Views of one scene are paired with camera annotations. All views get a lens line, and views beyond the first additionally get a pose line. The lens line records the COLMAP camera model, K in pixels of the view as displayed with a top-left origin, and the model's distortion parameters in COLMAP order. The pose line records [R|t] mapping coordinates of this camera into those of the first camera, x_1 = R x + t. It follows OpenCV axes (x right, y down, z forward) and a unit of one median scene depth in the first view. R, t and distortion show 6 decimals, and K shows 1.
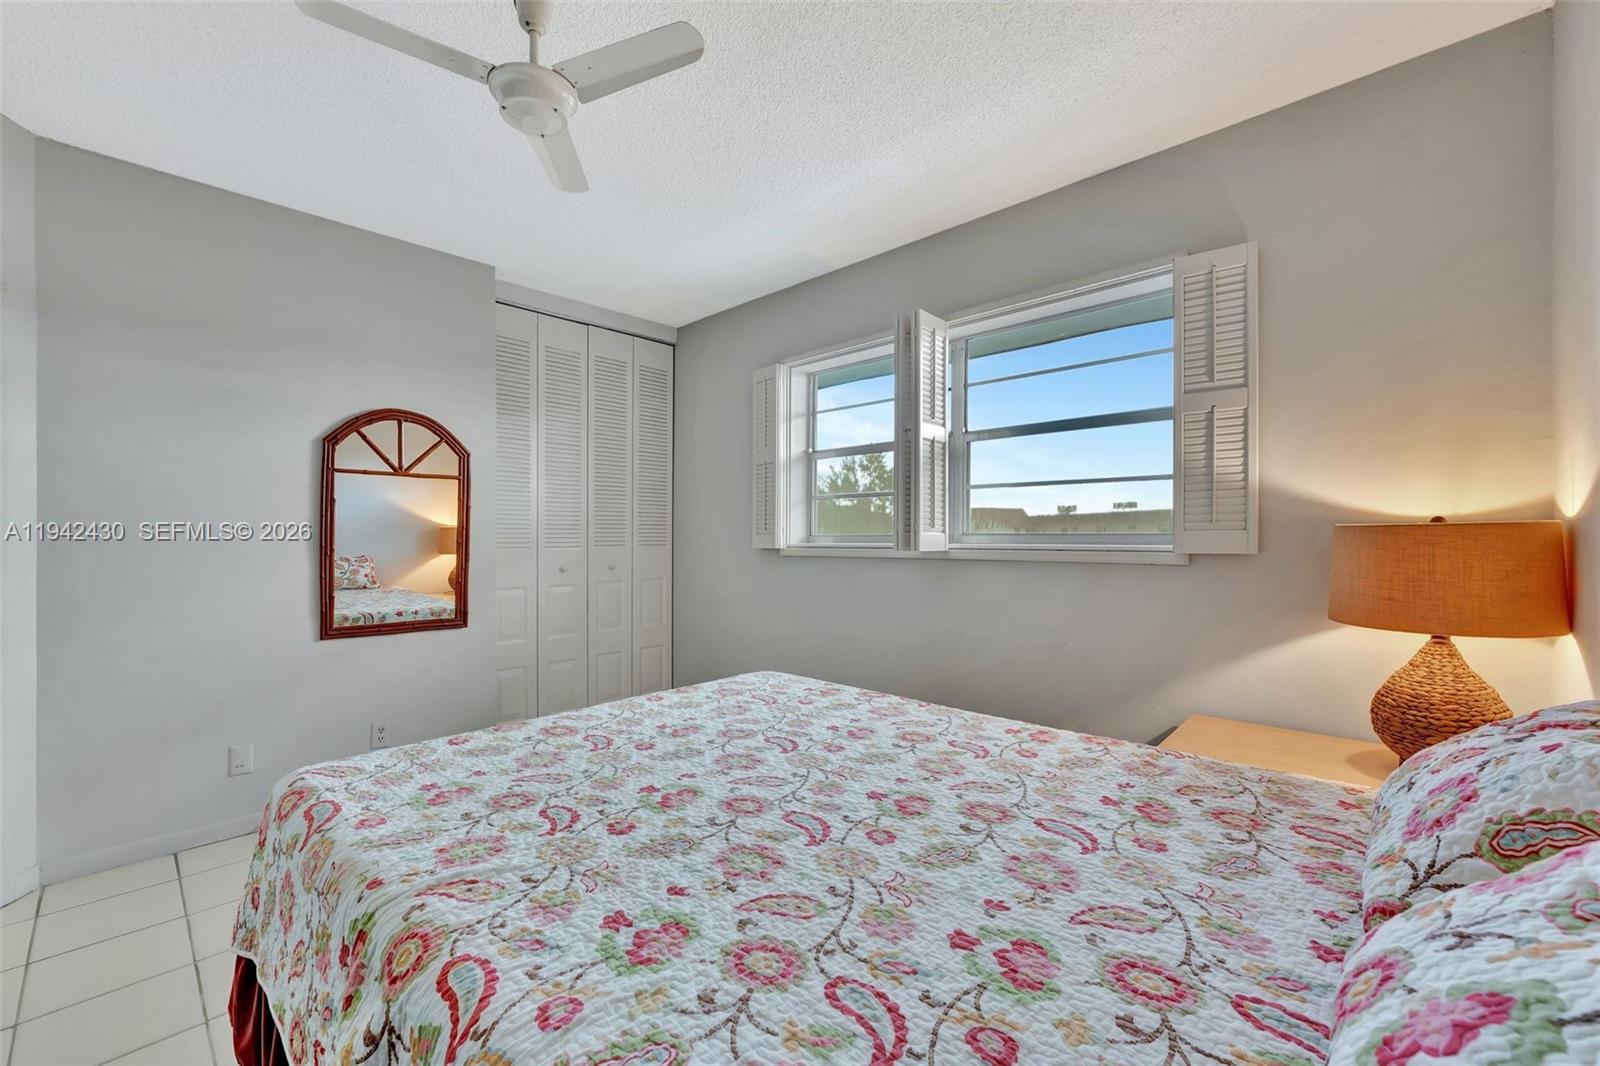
lens RADIAL K [[656.0, 0, 800.0], [0, 656.0, 533.0], [0, 0, 1]] dist [0.000697, 0.000059]
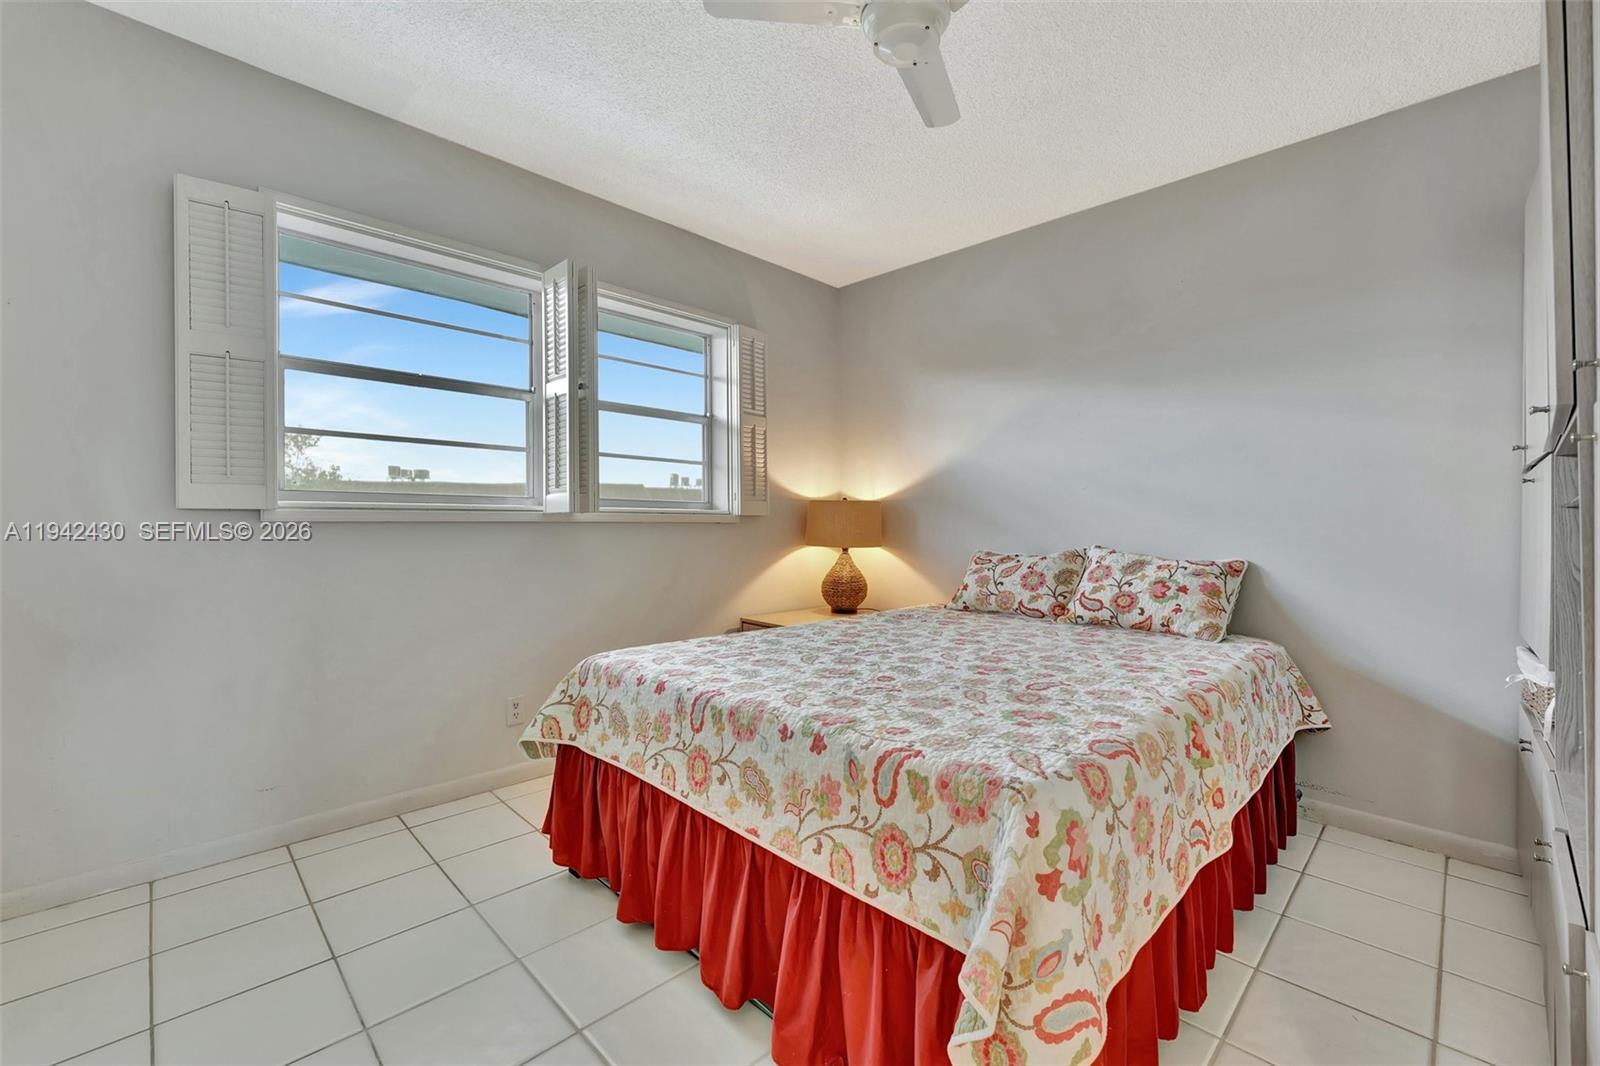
lens RADIAL K [[654.9, 0, 800.0], [0, 654.9, 533.0], [0, 0, 1]] dist [-0.000610, -0.000006]
pose [[0.017574, -0.017694, 0.999689, -1.203306], [-0.008848, 0.999801, 0.017852, 0.054056], [-0.999806, -0.009159, 0.017414, 1.007095]]
